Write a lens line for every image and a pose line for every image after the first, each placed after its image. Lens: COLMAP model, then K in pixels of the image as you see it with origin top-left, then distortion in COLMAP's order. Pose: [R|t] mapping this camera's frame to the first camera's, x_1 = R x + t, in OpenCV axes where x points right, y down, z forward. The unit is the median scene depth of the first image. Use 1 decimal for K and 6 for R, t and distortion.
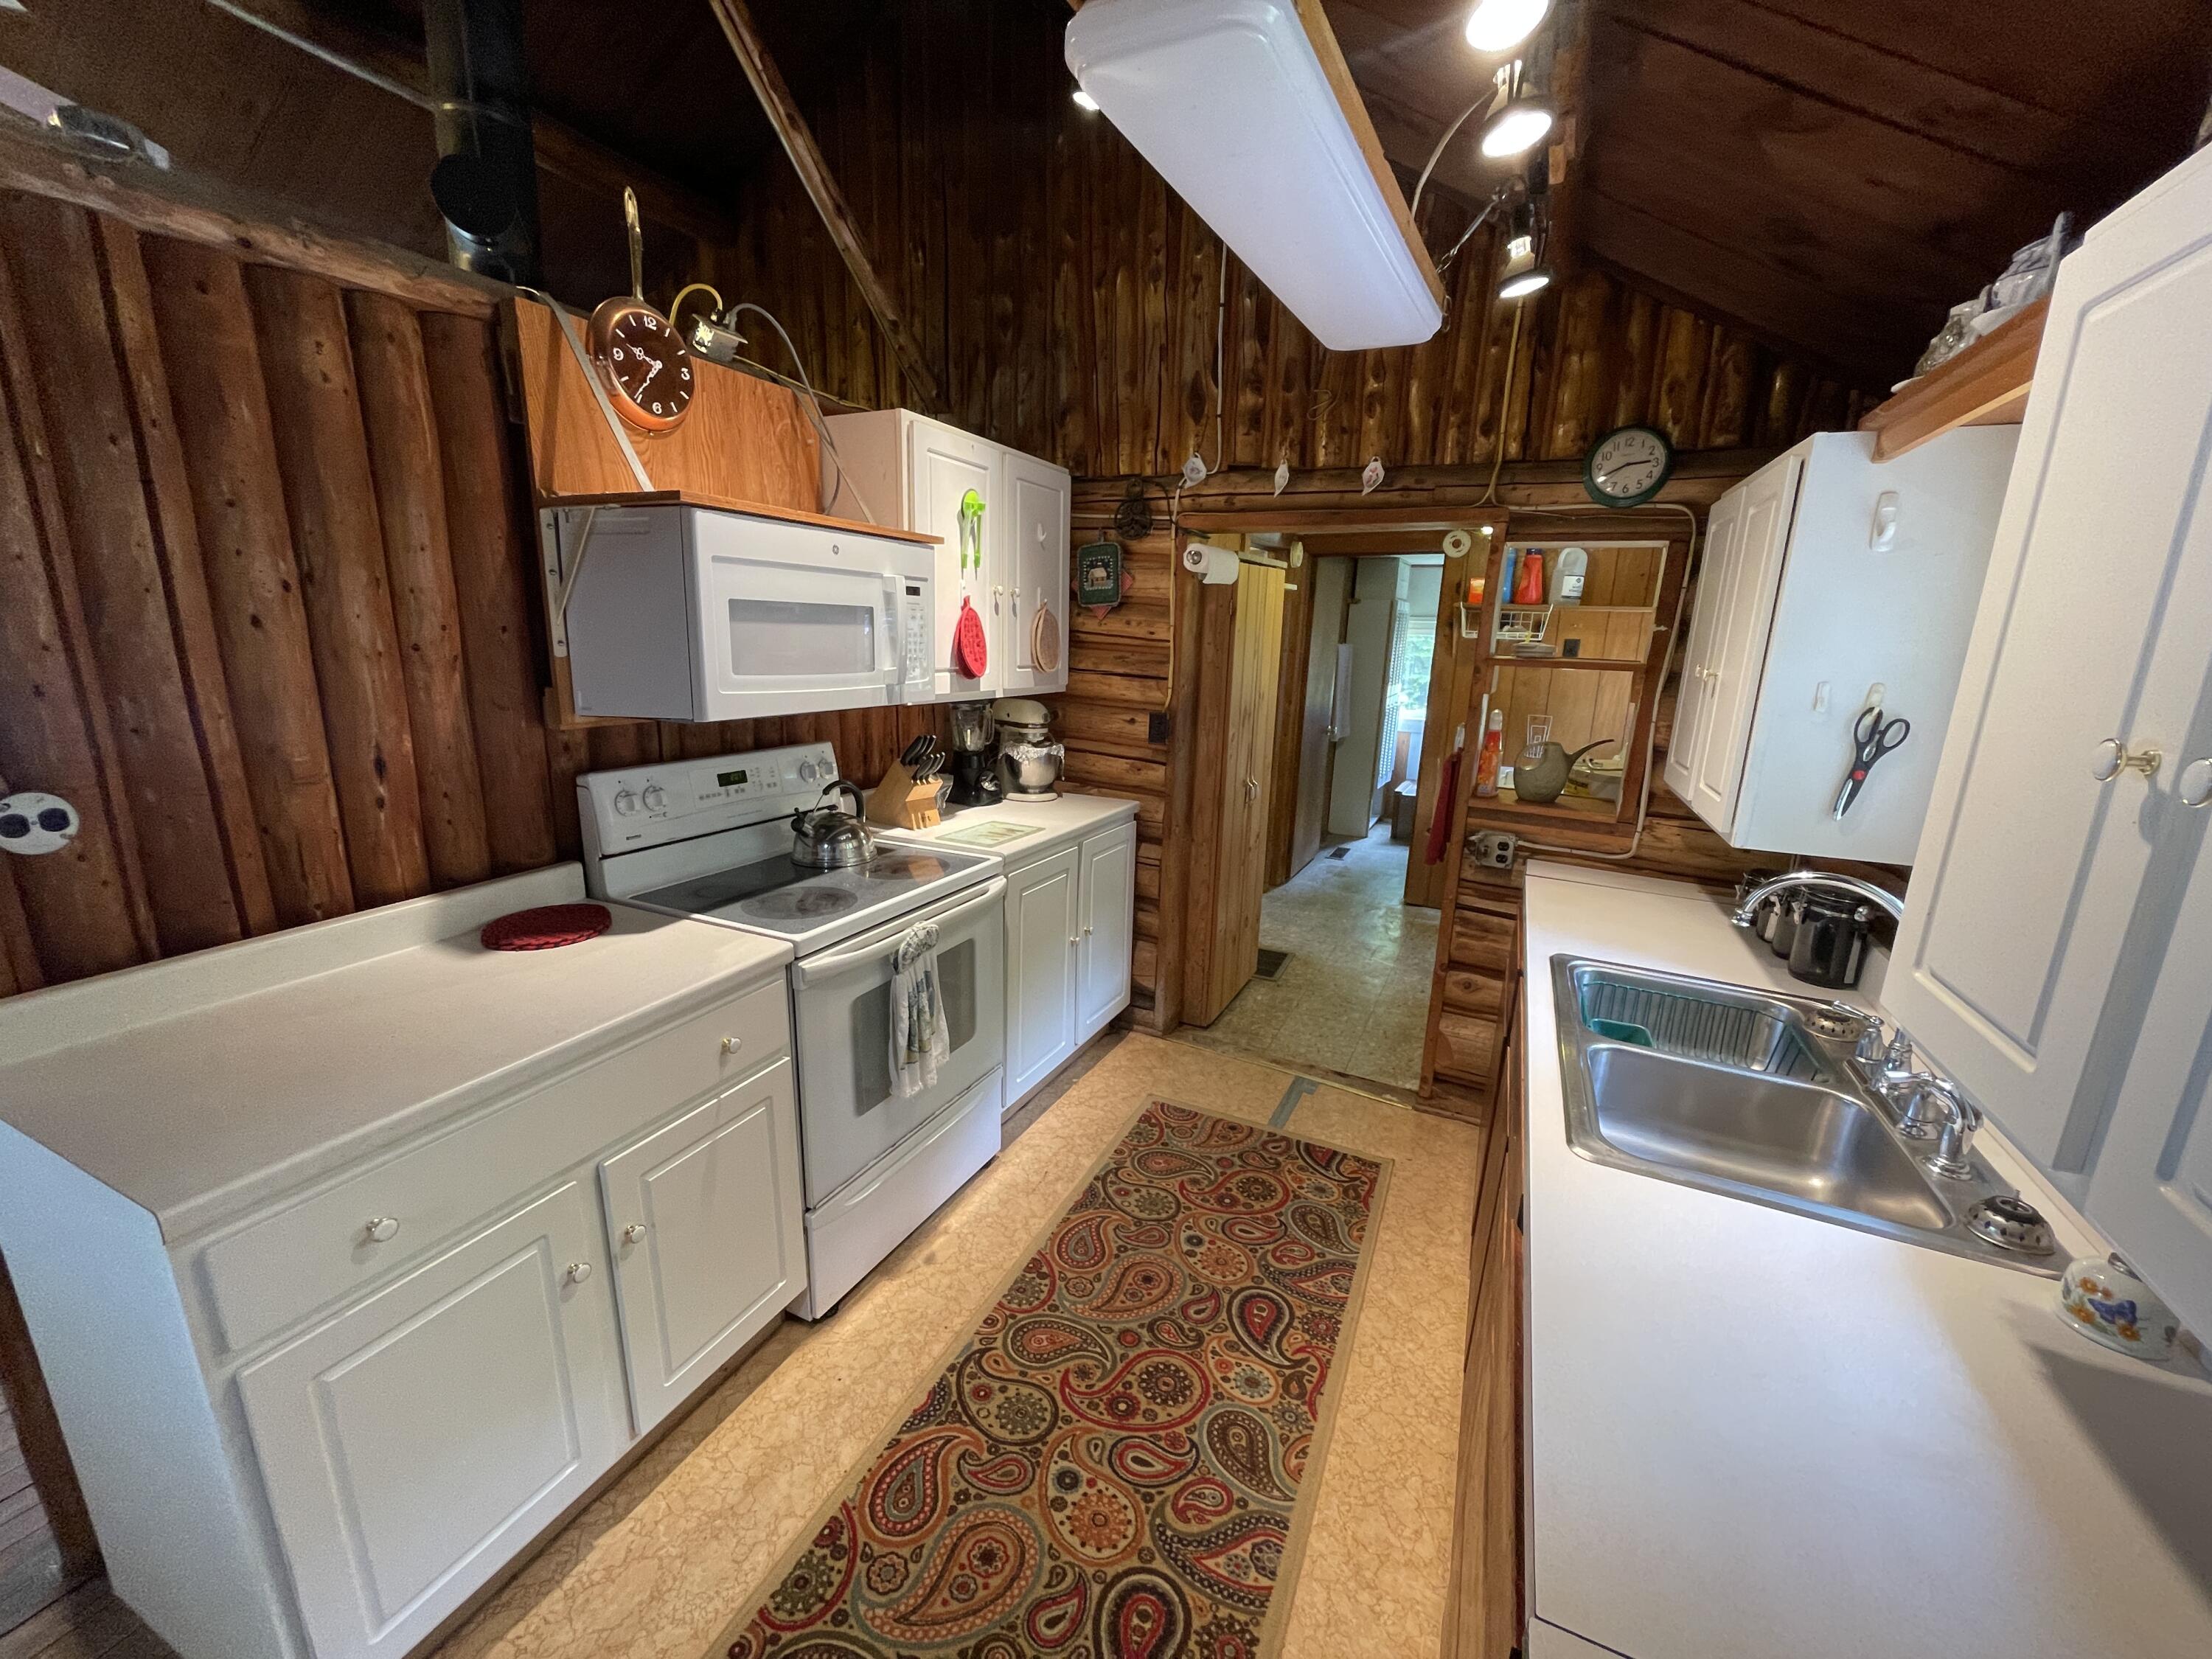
lens RADIAL K [[895.2, 0, 1104.1], [0, 895.2, 843.9], [0, 0, 1]] dist [-0.000979, 0.000462]
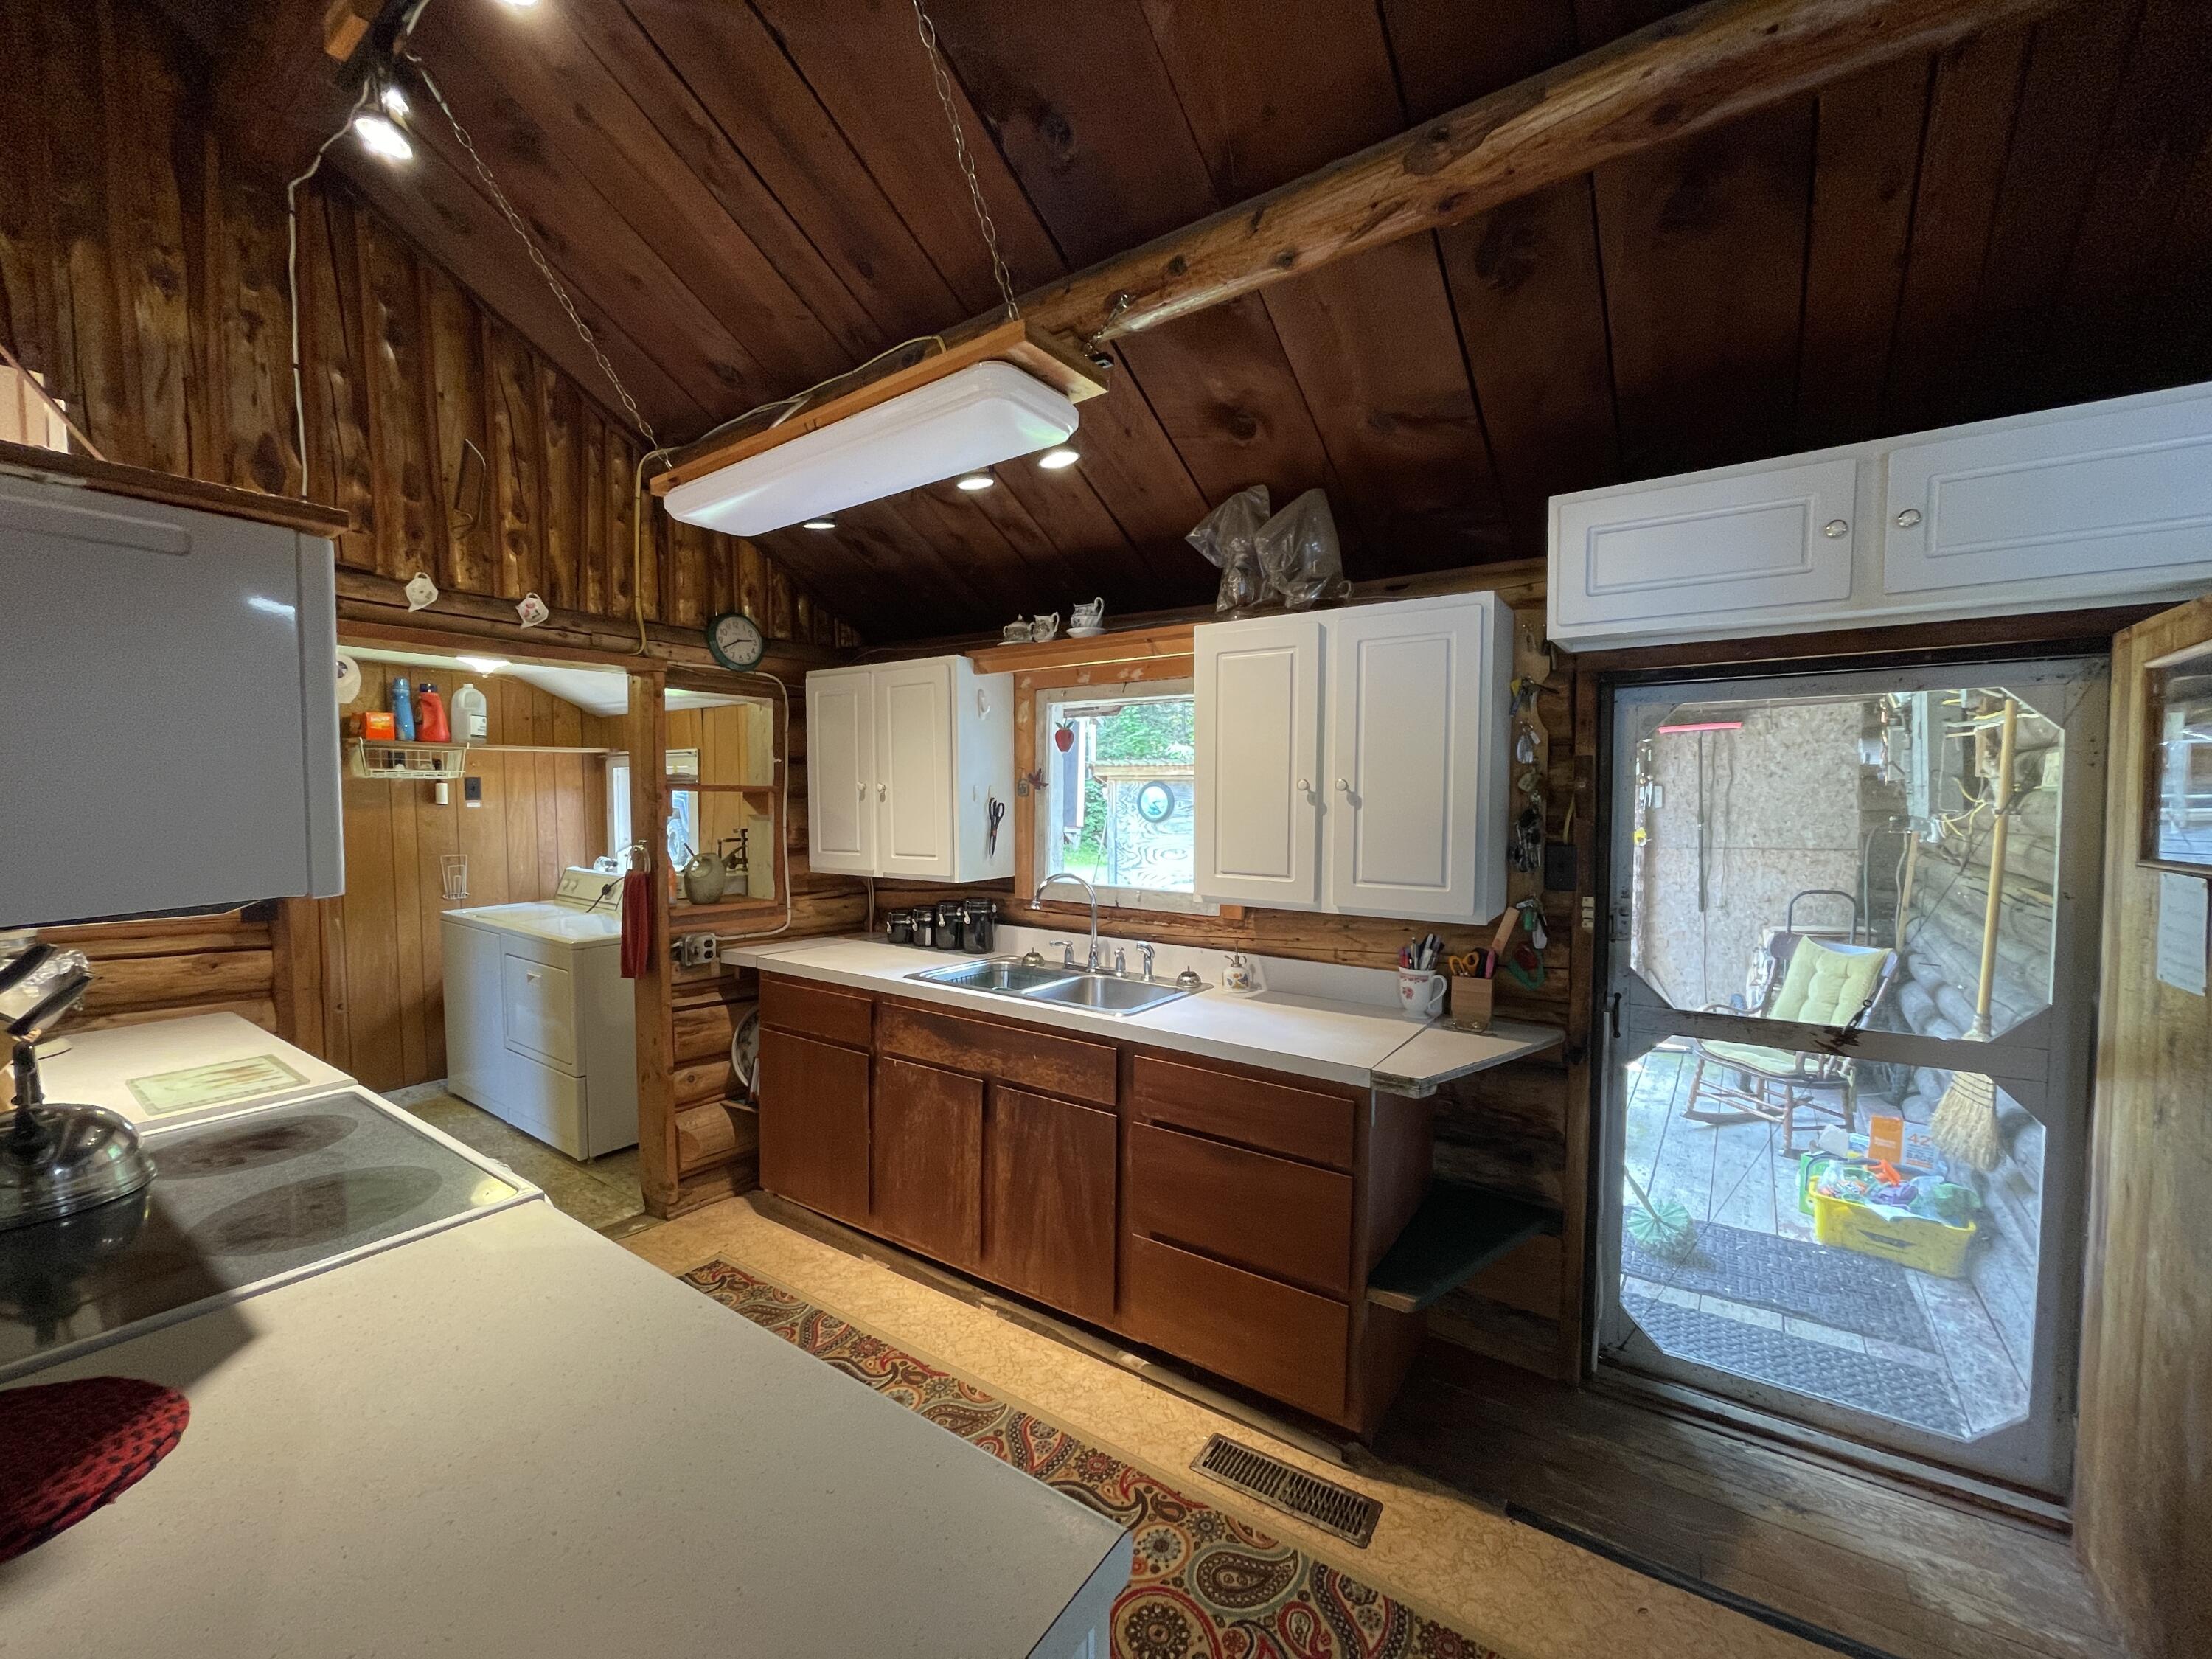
lens RADIAL K [[895.2, 0, 1104.1], [0, 895.2, 843.9], [0, 0, 1]] dist [-0.000979, 0.000462]
pose [[0.166636, -0.084106, 0.982425, -0.810897], [0.240716, 0.969678, 0.042185, -0.065109], [-0.956184, 0.229456, 0.181829, 0.365058]]
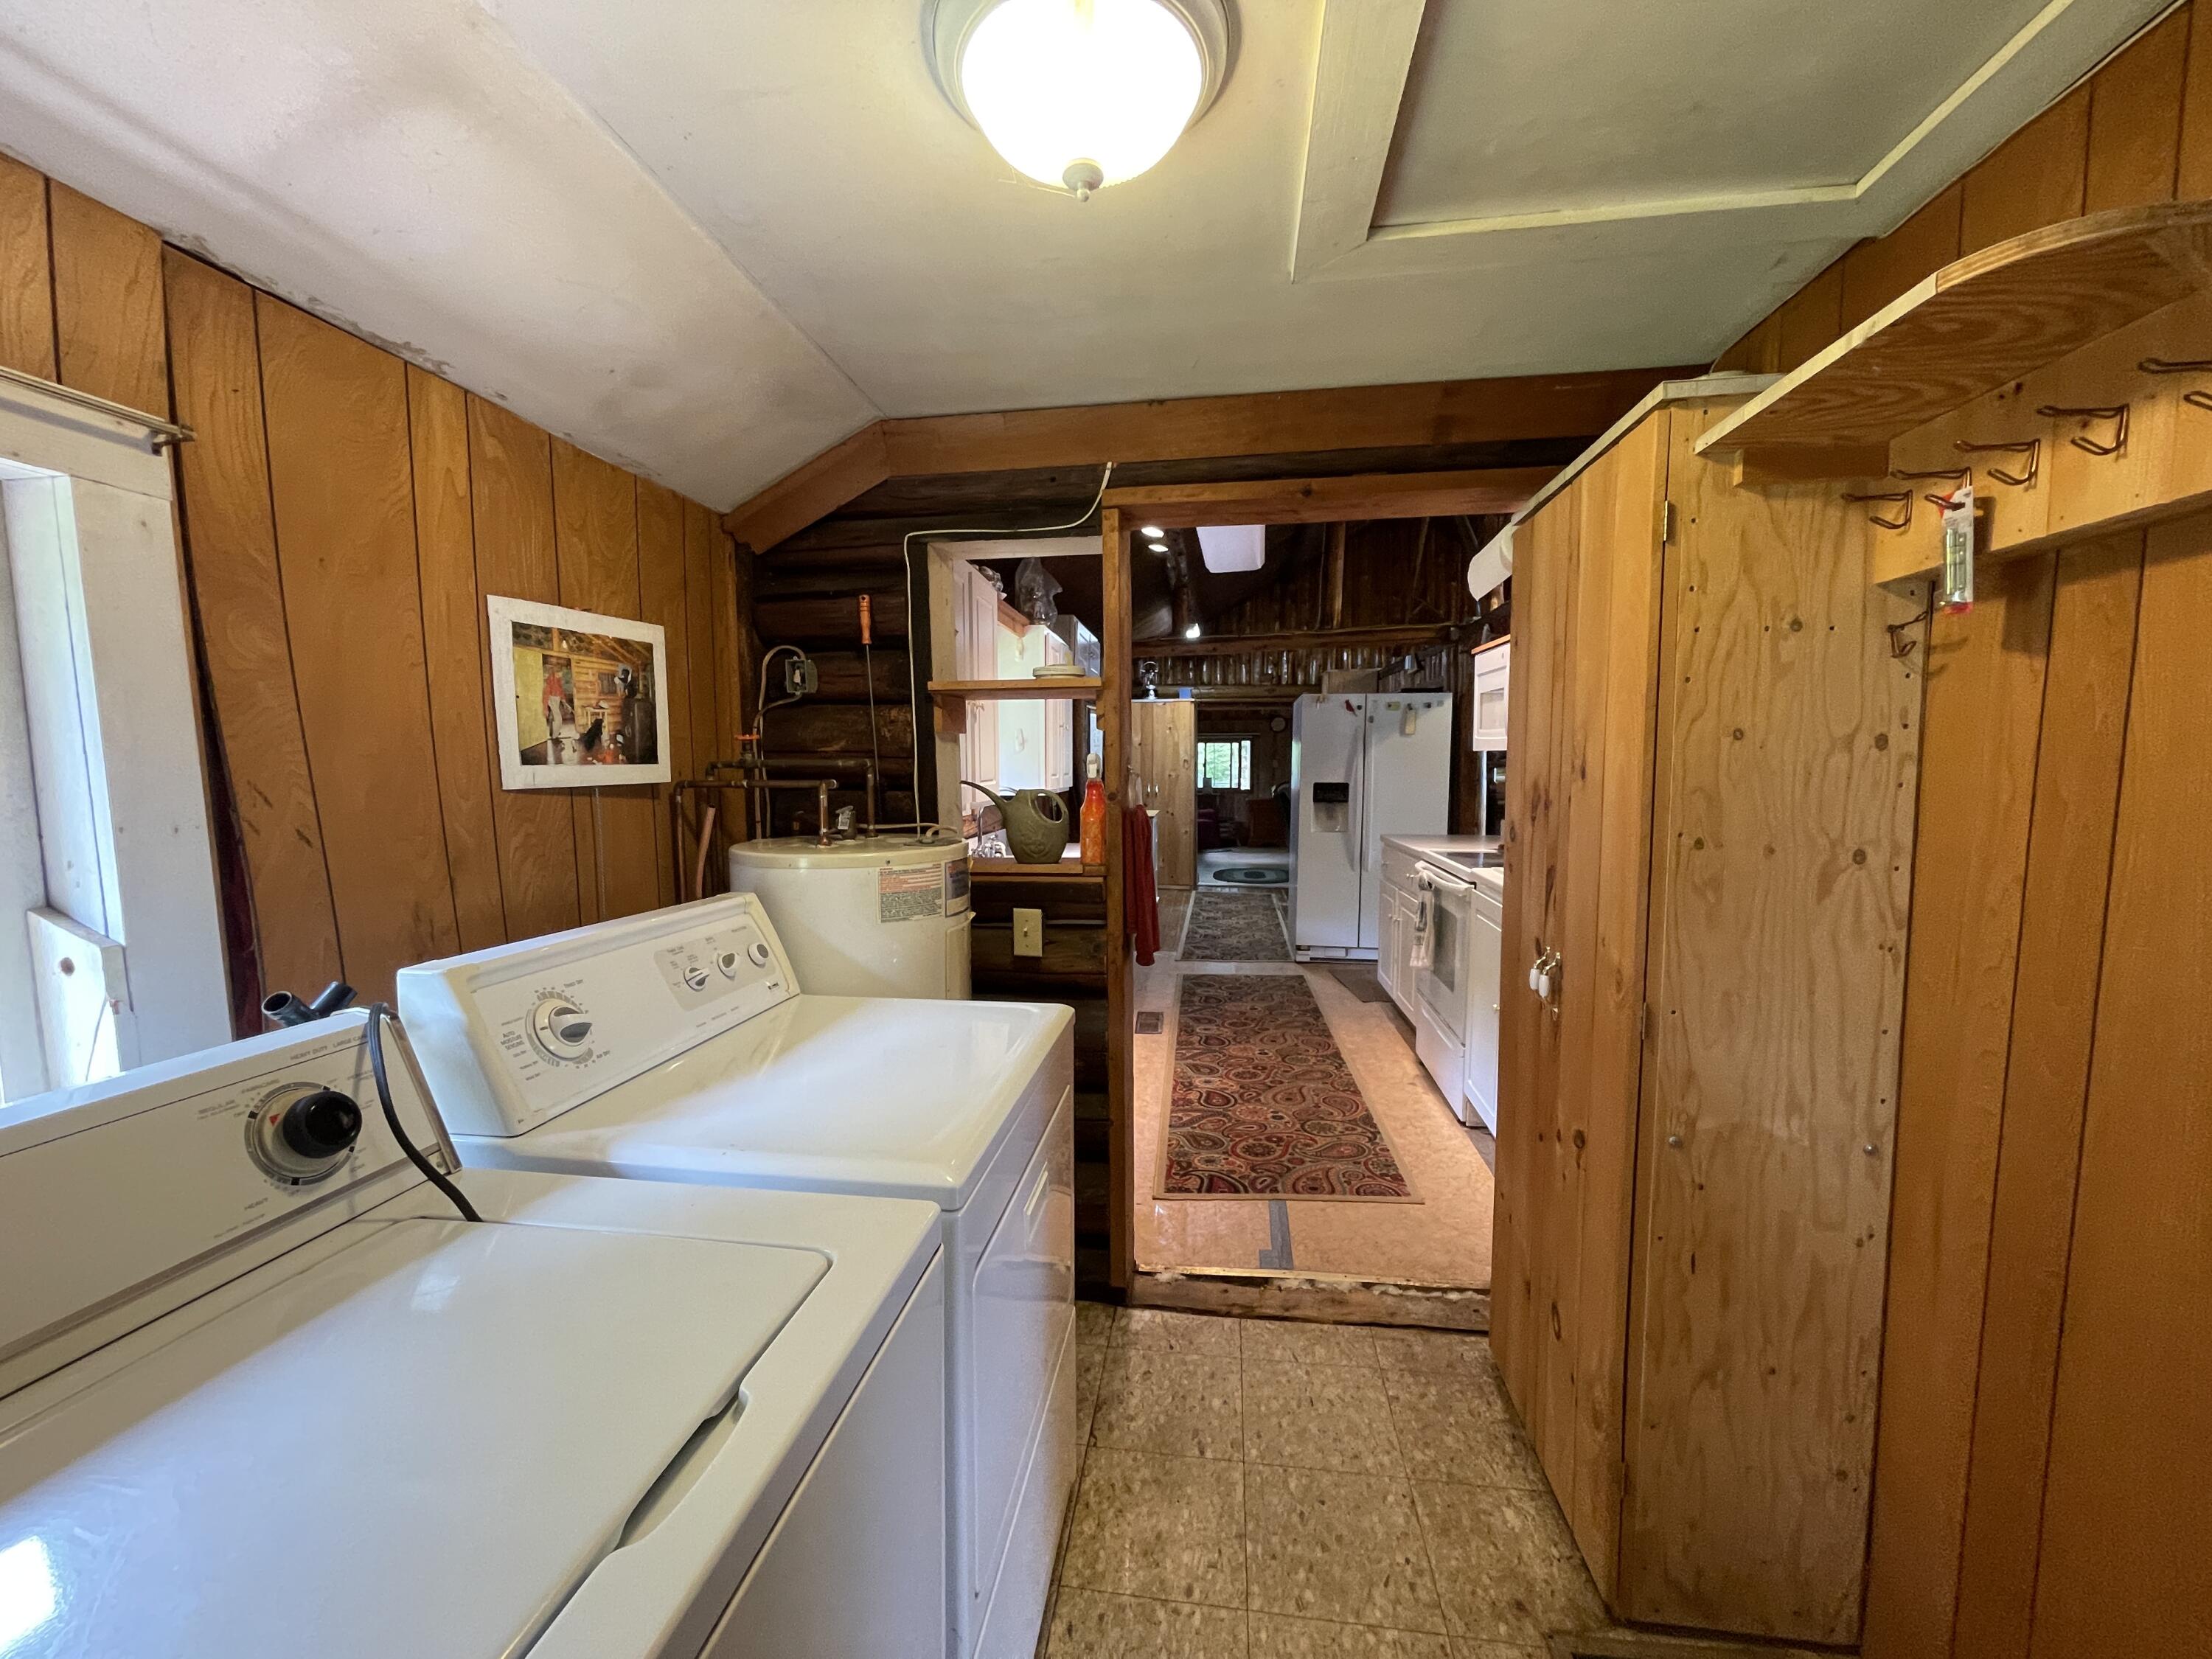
lens RADIAL K [[890.3, 0, 1097.6], [0, 890.3, 841.8], [0, 0, 1]] dist [0.002560, 0.000157]
pose [[-0.951876, 0.003727, -0.306461, 0.937313], [-0.095081, 0.947000, 0.306839, -0.436957], [0.291362, 0.321211, -0.901072, 2.390539]]
